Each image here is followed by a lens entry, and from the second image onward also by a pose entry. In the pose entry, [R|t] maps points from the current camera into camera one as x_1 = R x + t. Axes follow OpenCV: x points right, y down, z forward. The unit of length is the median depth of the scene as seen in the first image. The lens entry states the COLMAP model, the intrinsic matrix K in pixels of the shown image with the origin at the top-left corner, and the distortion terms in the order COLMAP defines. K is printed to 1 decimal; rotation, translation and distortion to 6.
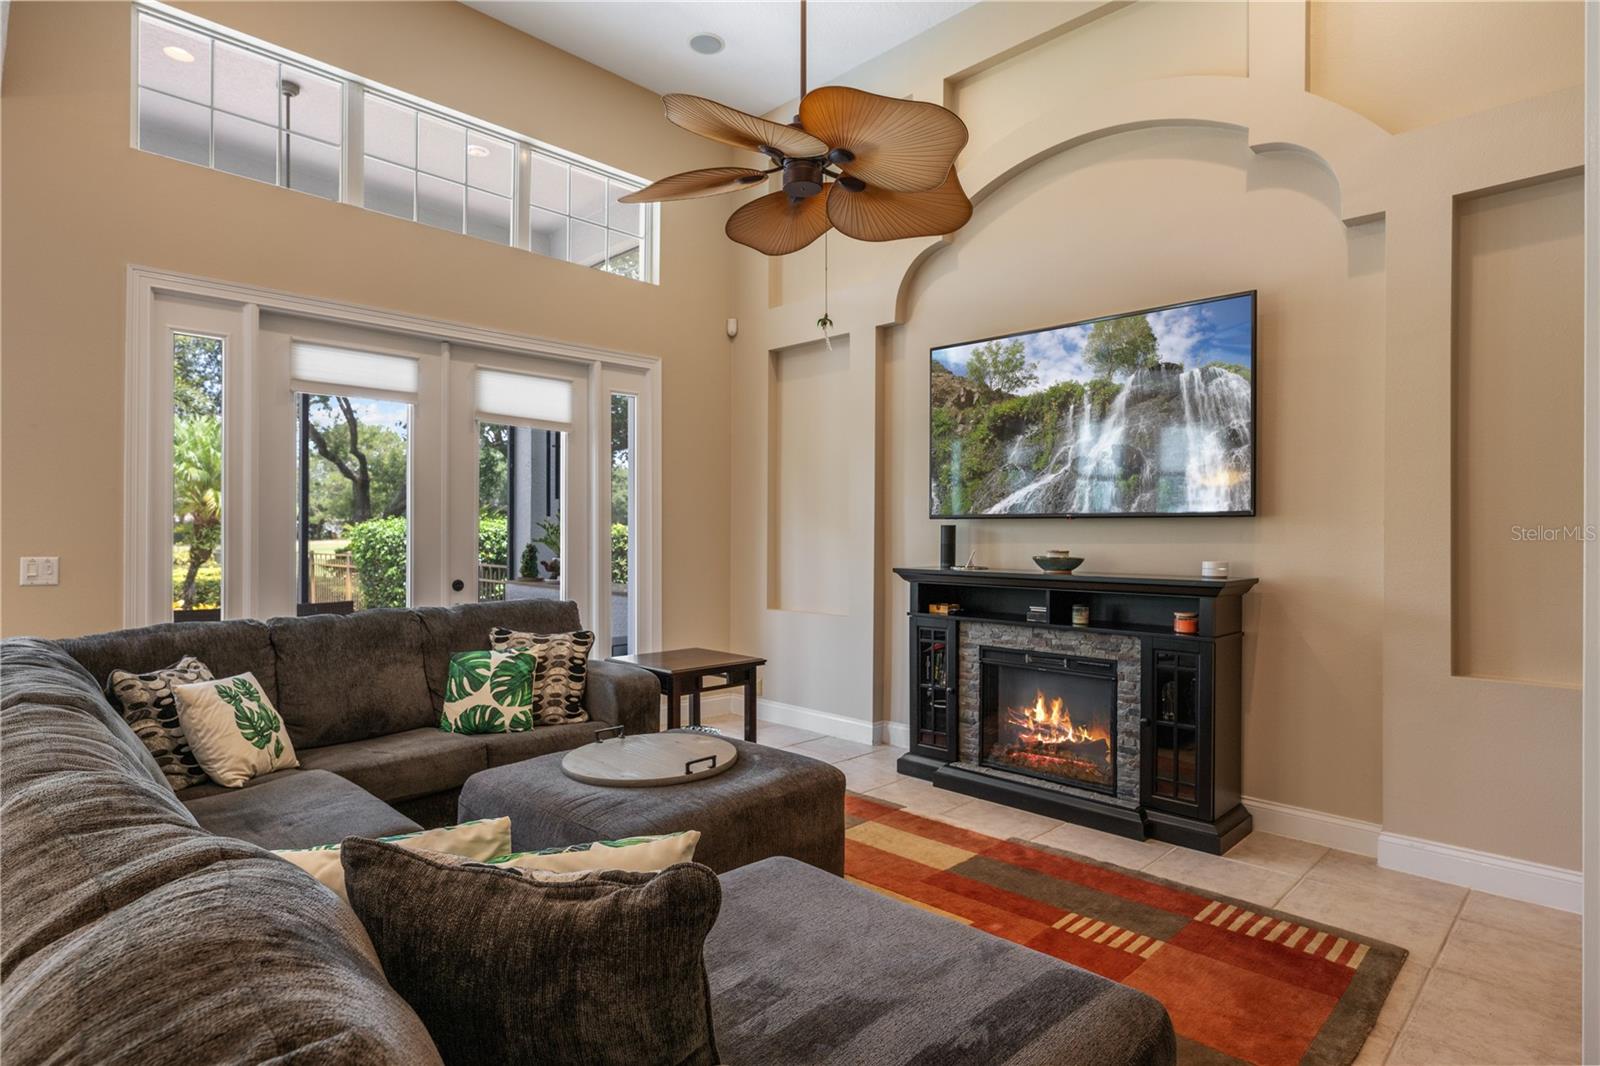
lens RADIAL K [[834.2, 0, 800.0], [0, 834.2, 533.0], [0, 0, 1]] dist [-0.001640, 0.000117]
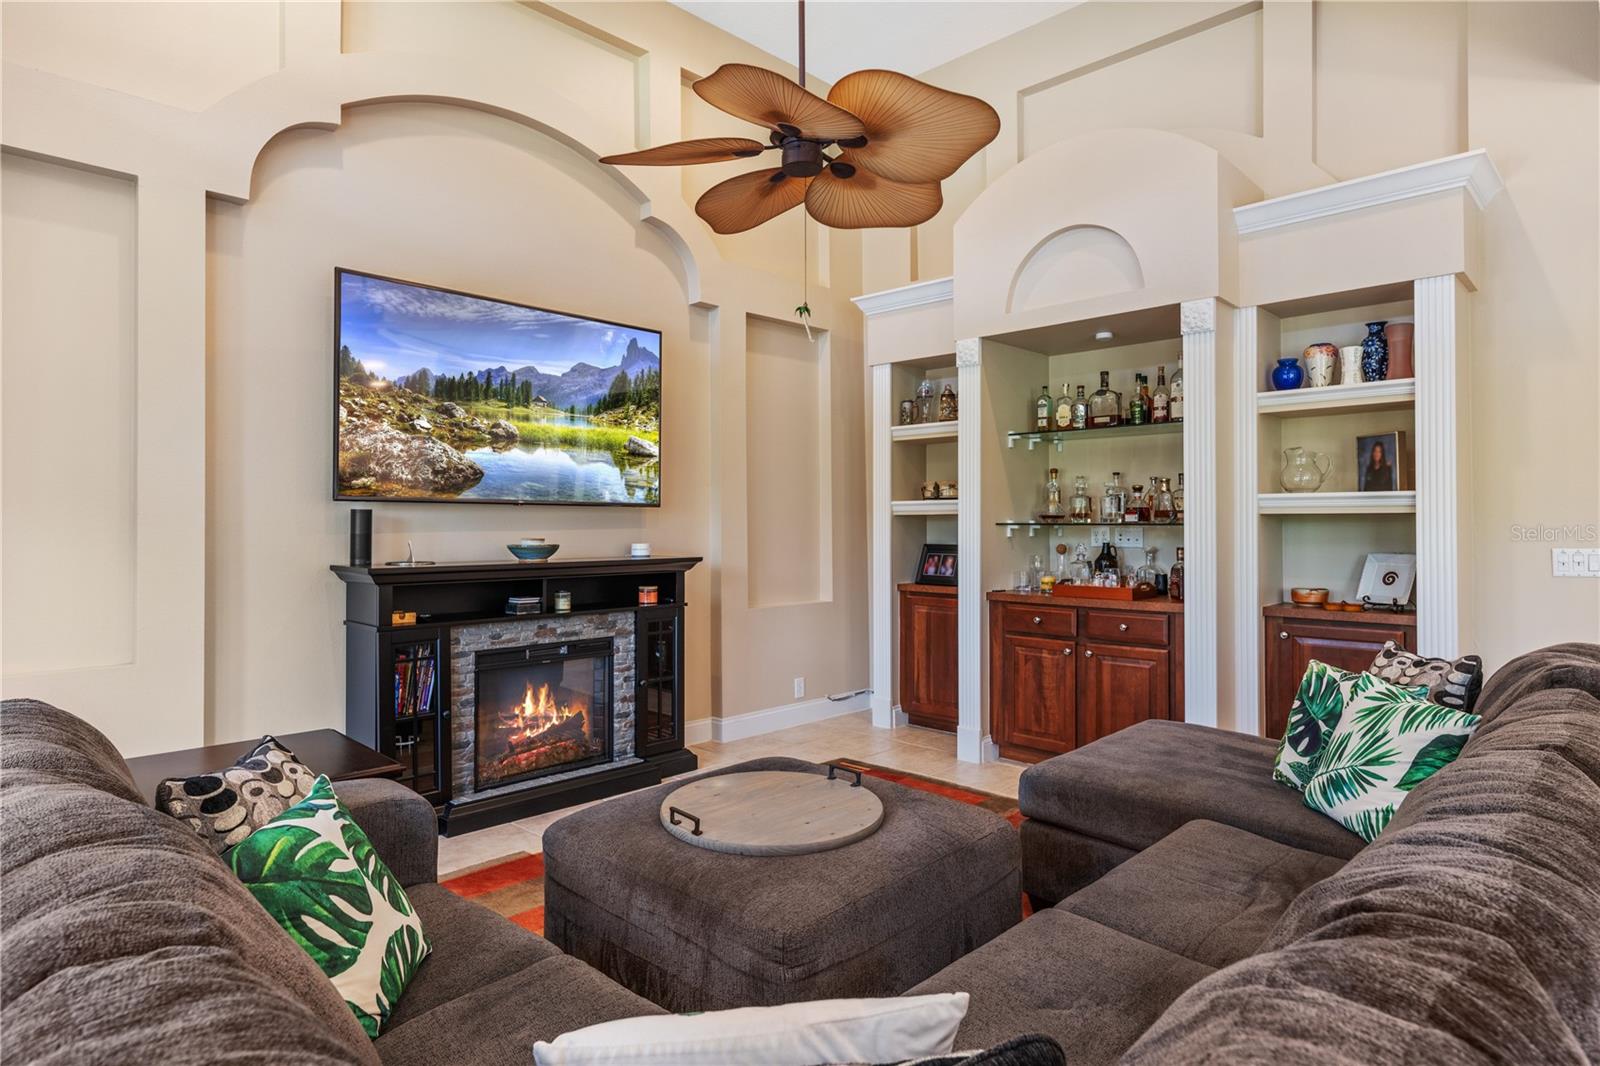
lens RADIAL K [[890.0, 0, 800.0], [0, 890.0, 533.0], [0, 0, 1]] dist [-0.015523, -0.000203]
pose [[-0.014177, -0.012044, 0.999827, -0.735981], [0.001902, 0.999925, 0.012072, 0.003245], [-0.999898, 0.002073, -0.014153, 0.718221]]
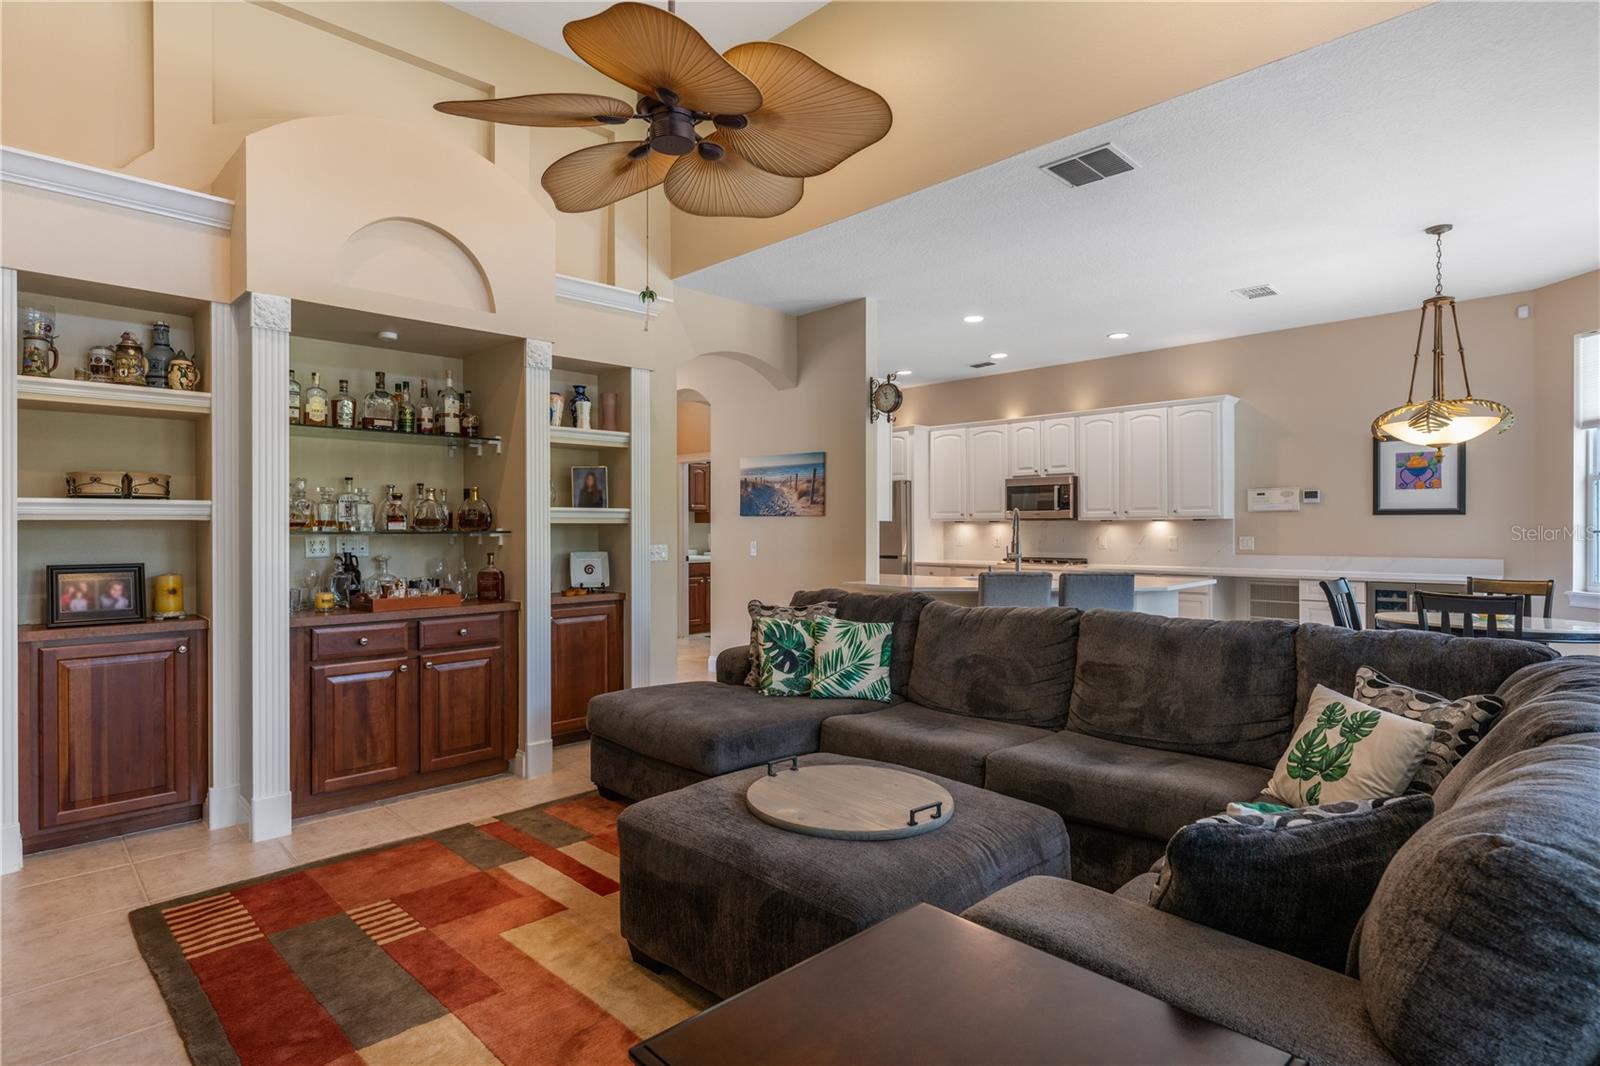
lens RADIAL K [[807.3, 0, 800.0], [0, 807.3, 533.0], [0, 0, 1]] dist [-0.001447, -0.000171]
pose [[-0.999867, 0.002125, 0.016170, -0.104351], [0.002247, 0.999969, 0.007562, 0.000739], [-0.016154, 0.007598, -0.999841, 1.317822]]
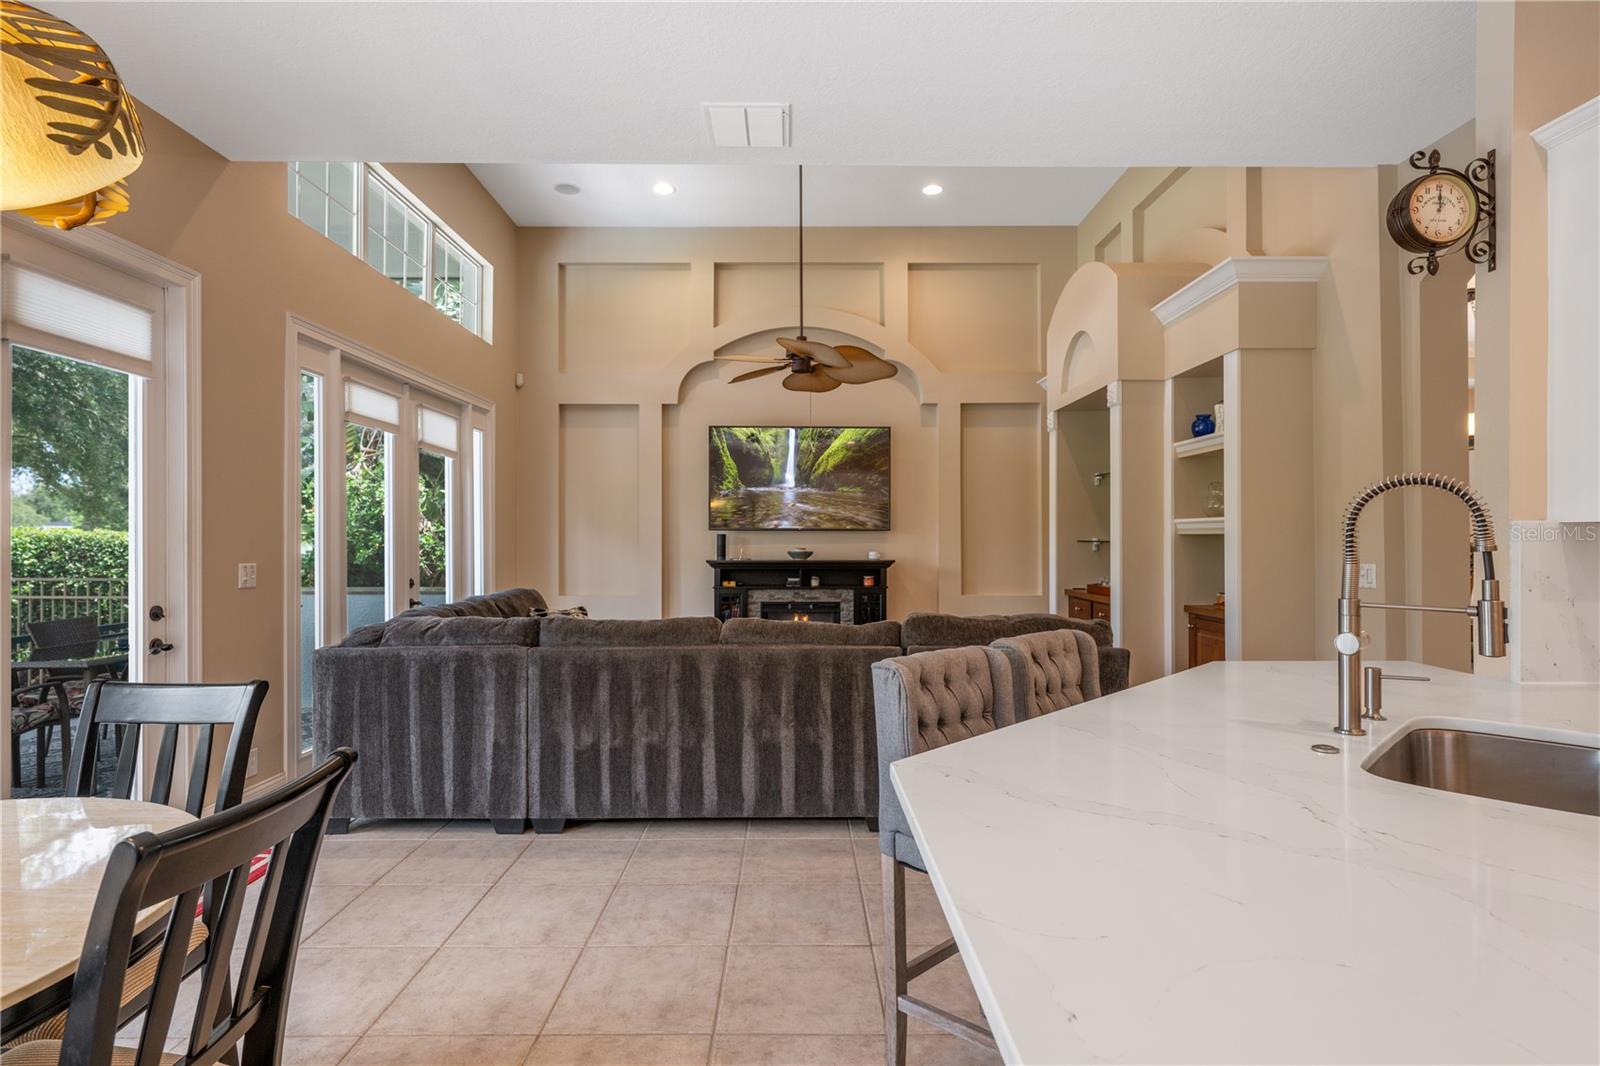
lens RADIAL K [[807.3, 0, 800.0], [0, 807.3, 533.0], [0, 0, 1]] dist [-0.001447, -0.000171]
pose [[0.697224, -0.000477, 0.716853, -1.004570], [0.004570, 0.999982, -0.003779, -0.005142], [-0.716839, 0.005911, 0.697214, -0.265020]]
